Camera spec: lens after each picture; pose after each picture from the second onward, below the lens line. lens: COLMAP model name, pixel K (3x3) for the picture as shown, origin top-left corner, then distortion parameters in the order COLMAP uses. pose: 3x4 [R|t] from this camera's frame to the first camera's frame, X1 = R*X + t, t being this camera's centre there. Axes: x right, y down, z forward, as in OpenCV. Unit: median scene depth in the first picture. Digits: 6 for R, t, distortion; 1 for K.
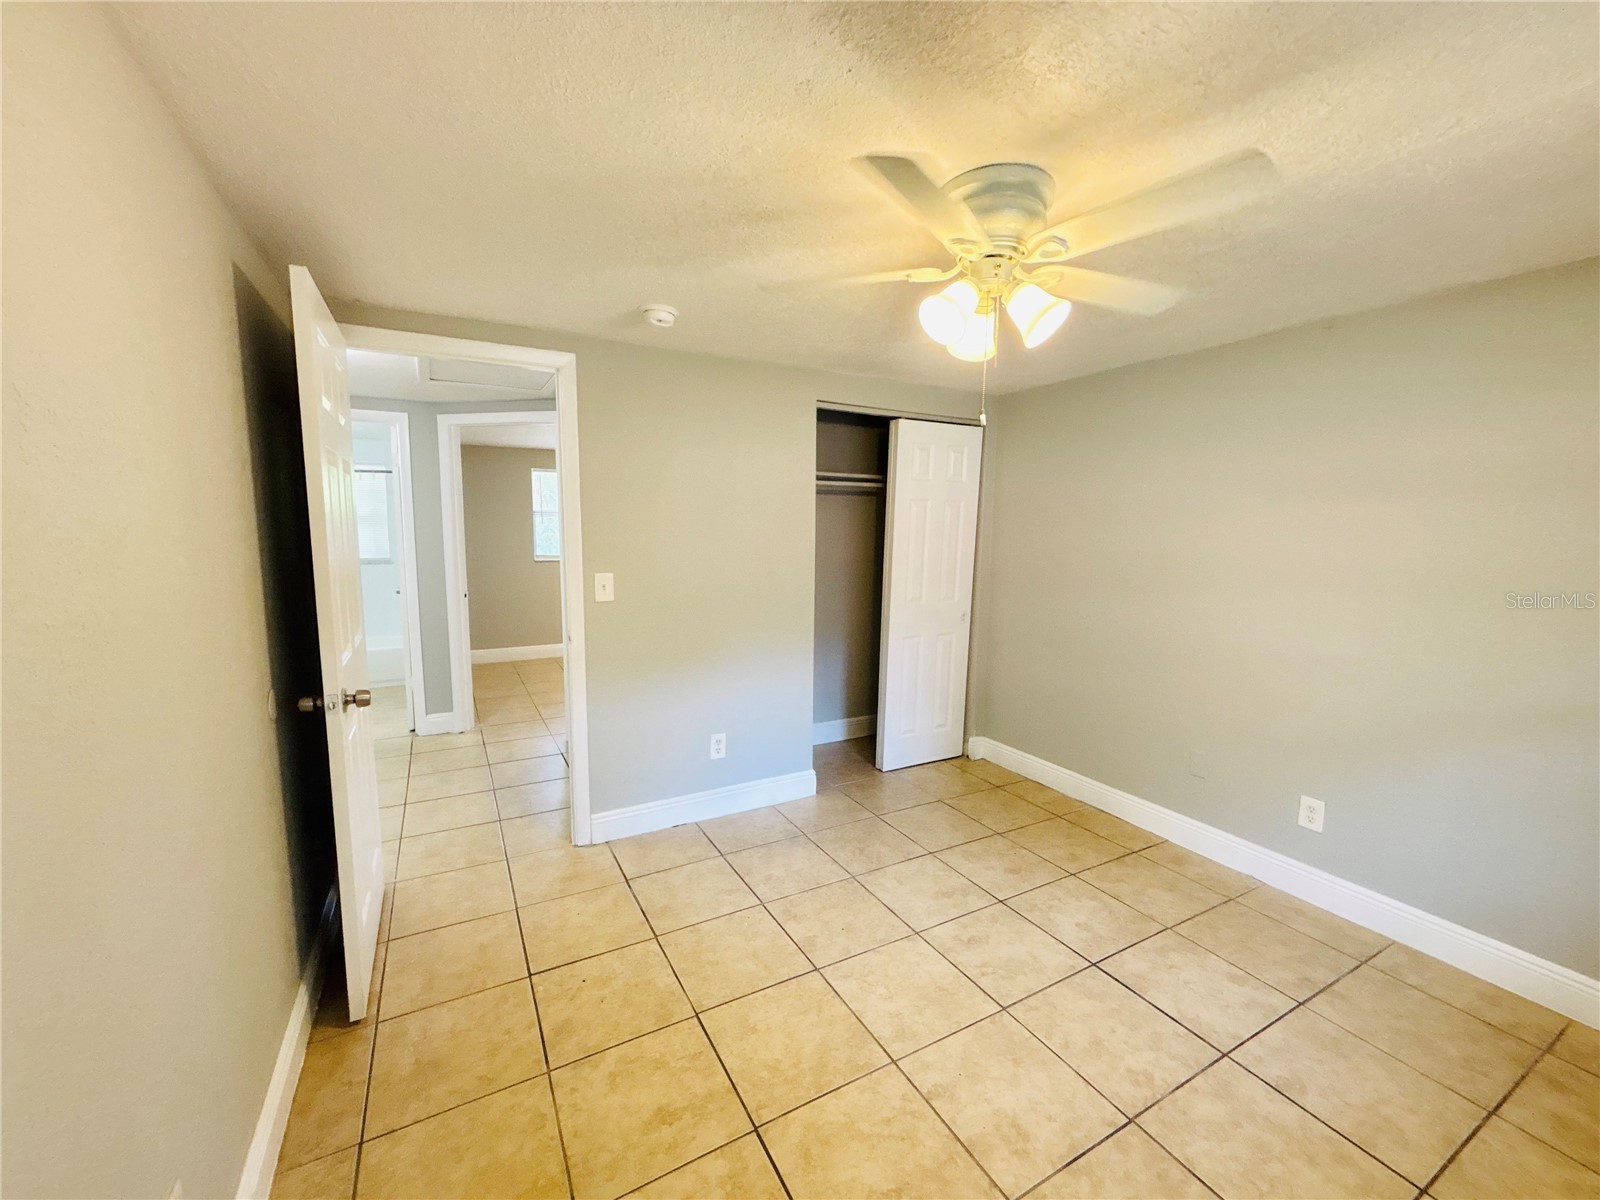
lens RADIAL K [[646.2, 0, 798.8], [0, 646.2, 631.9], [0, 0, 1]] dist [0.000197, 0.000095]
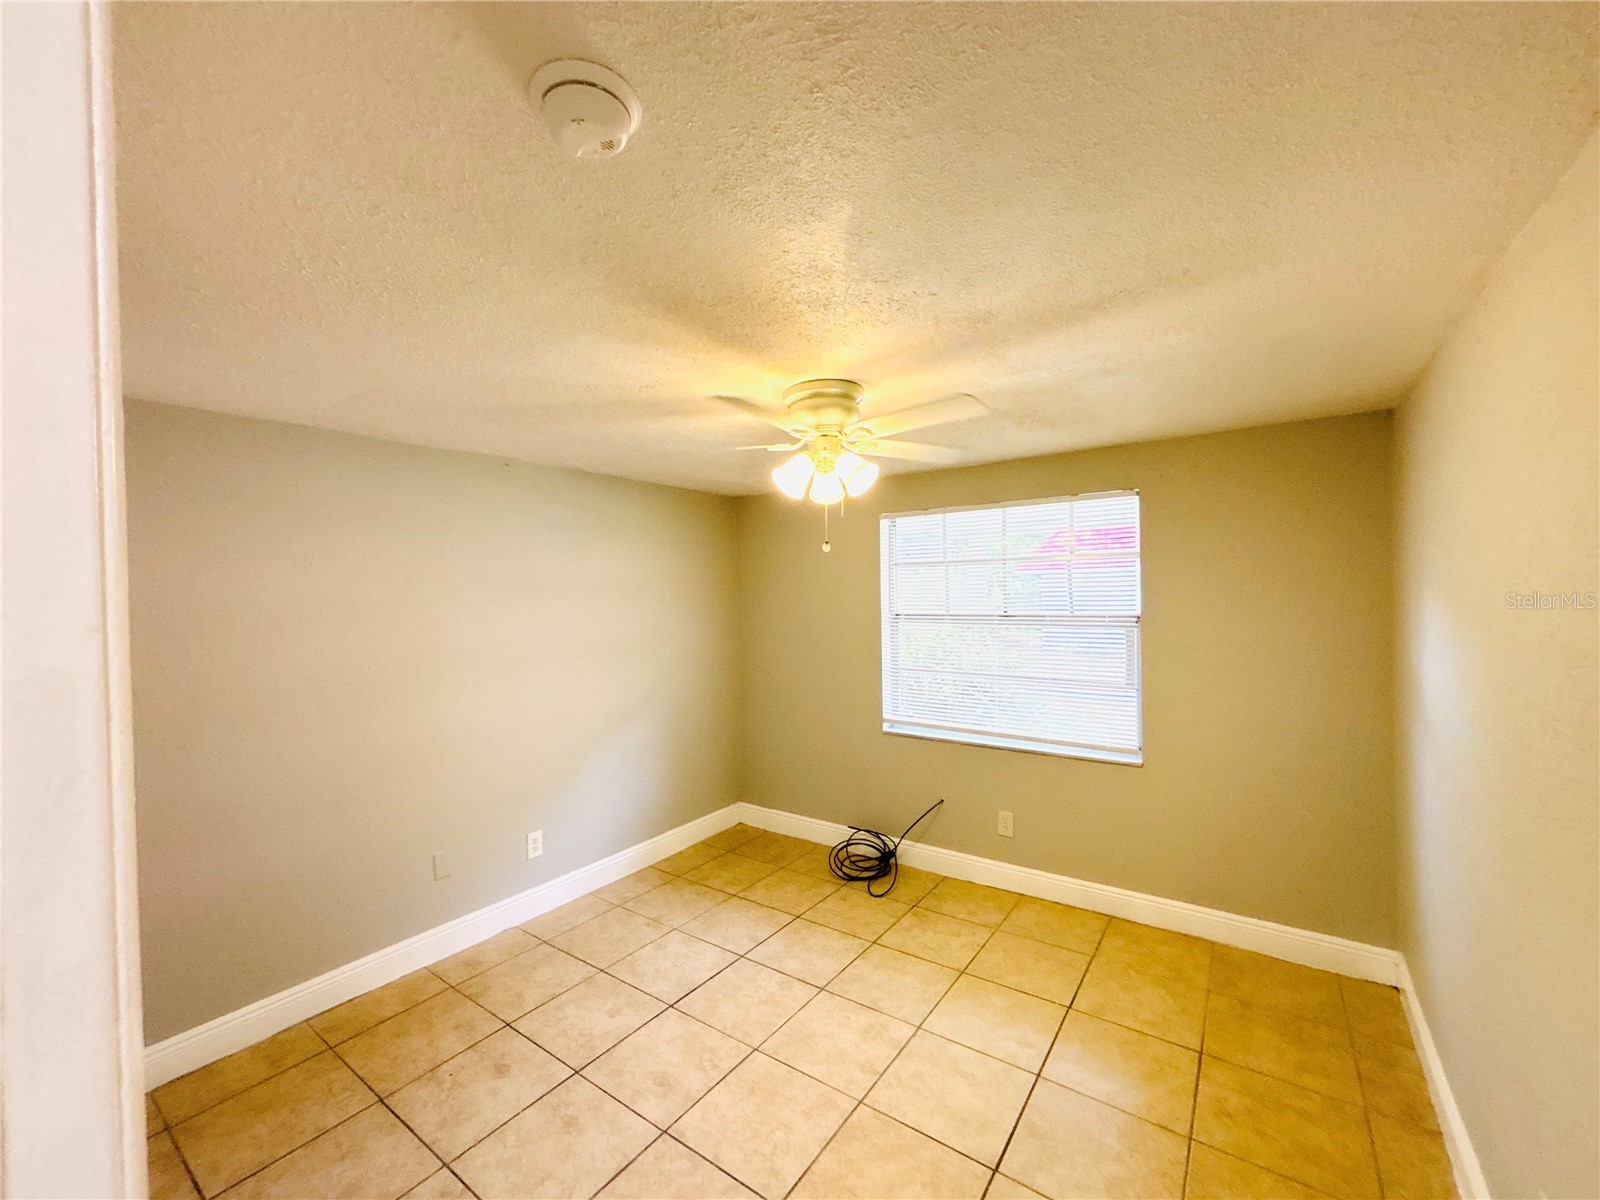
lens RADIAL K [[649.9, 0, 804.4], [0, 649.9, 599.1], [0, 0, 1]] dist [0.002795, 0.000533]
pose [[-0.436195, -0.006585, 0.899828, -0.678149], [0.164633, 0.982511, 0.086996, -0.250228], [-0.884664, 0.186089, -0.427482, 1.169174]]
